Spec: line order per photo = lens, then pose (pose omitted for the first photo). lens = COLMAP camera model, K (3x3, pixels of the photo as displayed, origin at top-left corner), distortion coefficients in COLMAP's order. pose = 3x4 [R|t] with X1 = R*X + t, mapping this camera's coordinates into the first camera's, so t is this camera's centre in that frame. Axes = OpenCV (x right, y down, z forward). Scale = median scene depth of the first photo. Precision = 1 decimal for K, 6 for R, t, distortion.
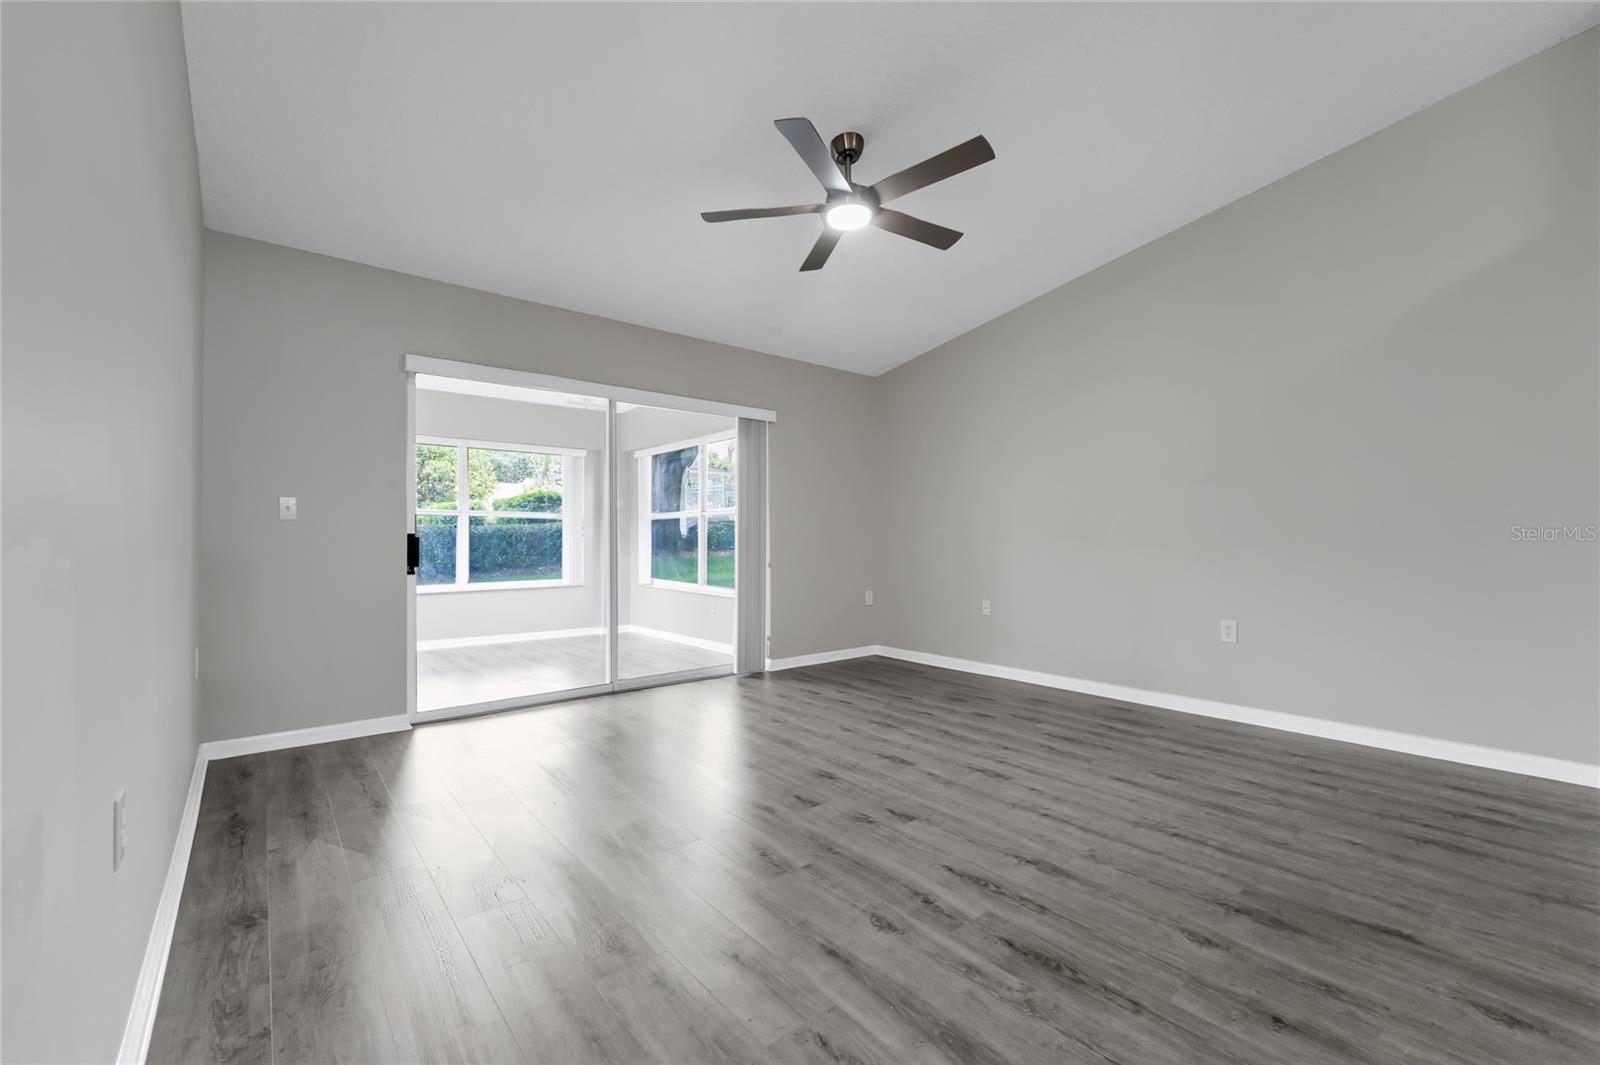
lens RADIAL K [[665.3, 0, 797.0], [0, 665.3, 536.5], [0, 0, 1]] dist [-0.003631, 0.000772]
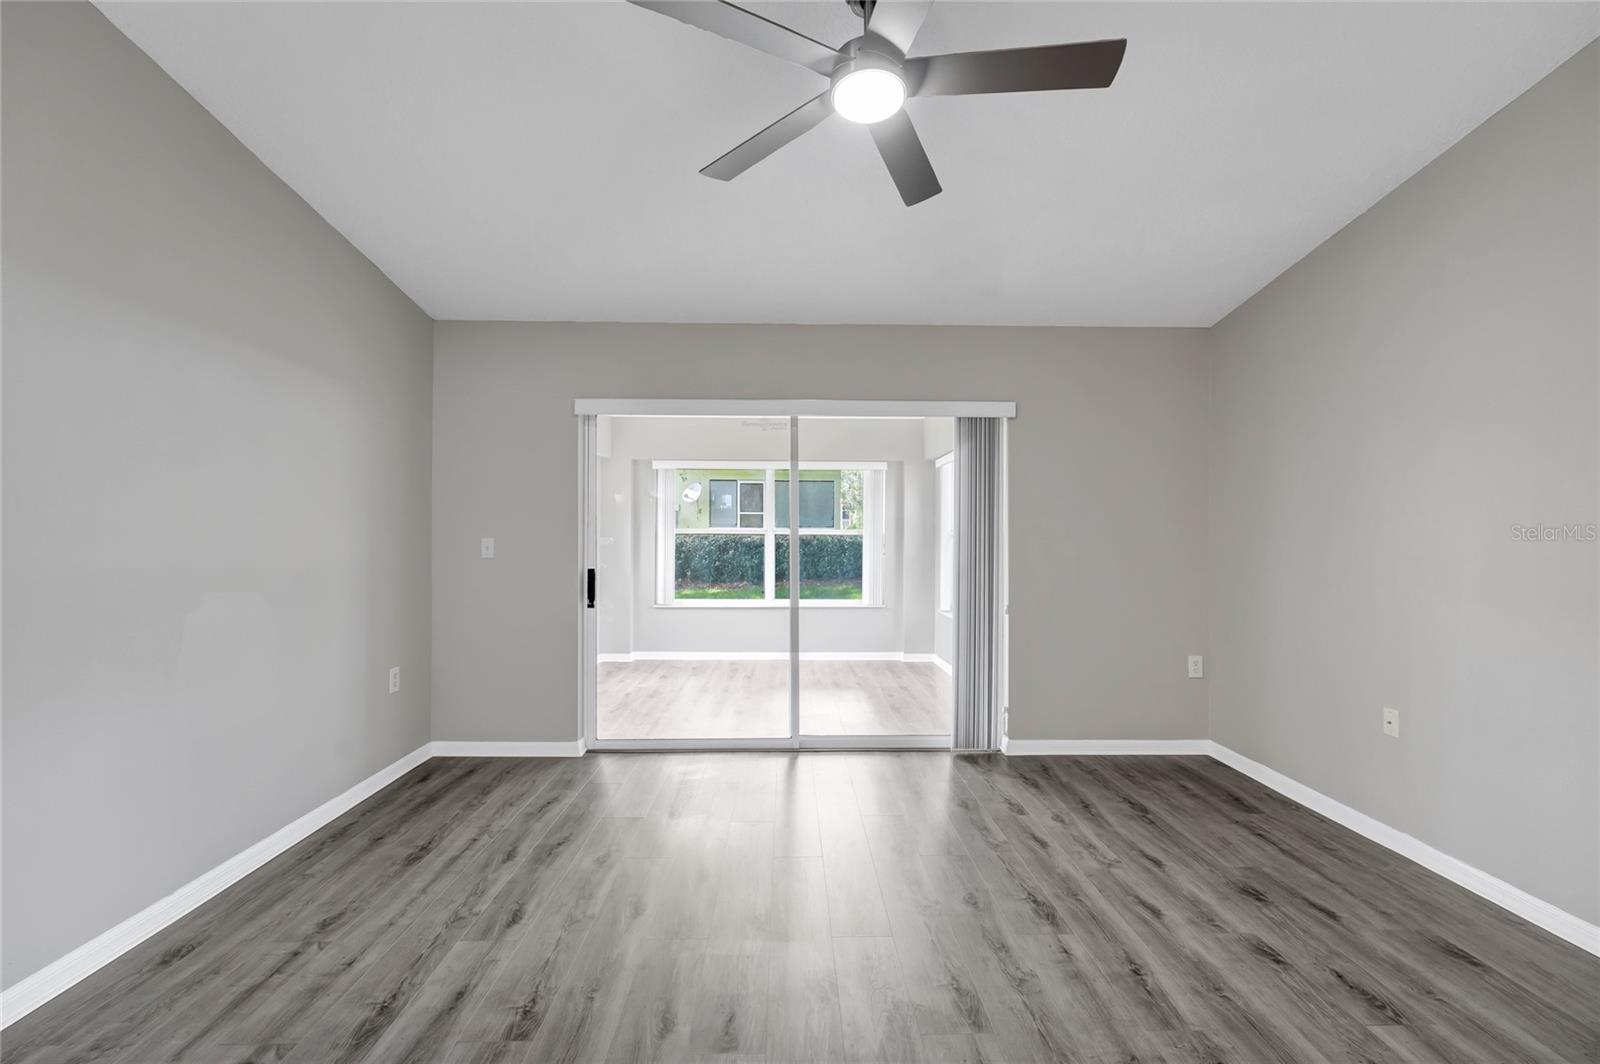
lens RADIAL K [[665.3, 0, 788.2], [0, 665.3, 539.5], [0, 0, 1]] dist [-0.003631, 0.000772]
pose [[0.782871, 0.005976, -0.622155, 0.344253], [-0.000605, 0.999961, 0.008844, -0.065625], [0.622184, -0.006548, 0.782844, 0.405500]]
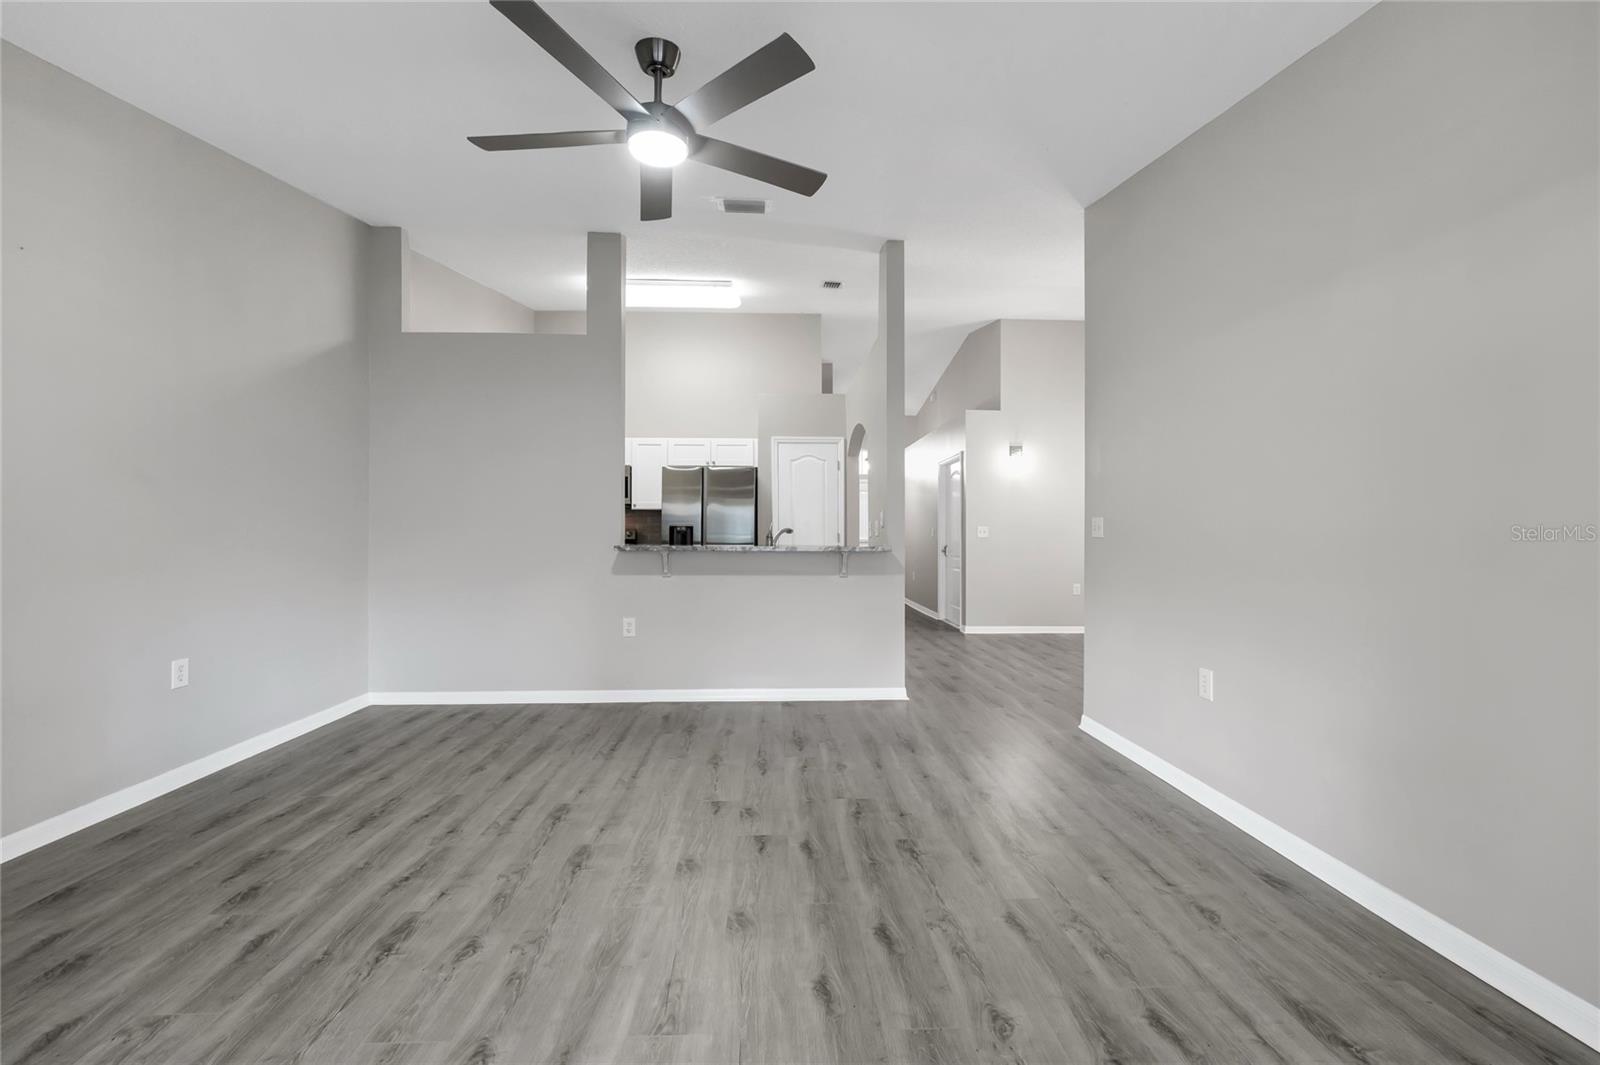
lens RADIAL K [[665.3, 0, 798.9], [0, 665.3, 530.3], [0, 0, 1]] dist [-0.003631, 0.000772]
pose [[-0.804952, 0.001529, 0.593338, -0.441670], [-0.004623, 0.999950, -0.008847, -0.025137], [-0.593322, -0.009865, -0.804904, 1.305190]]
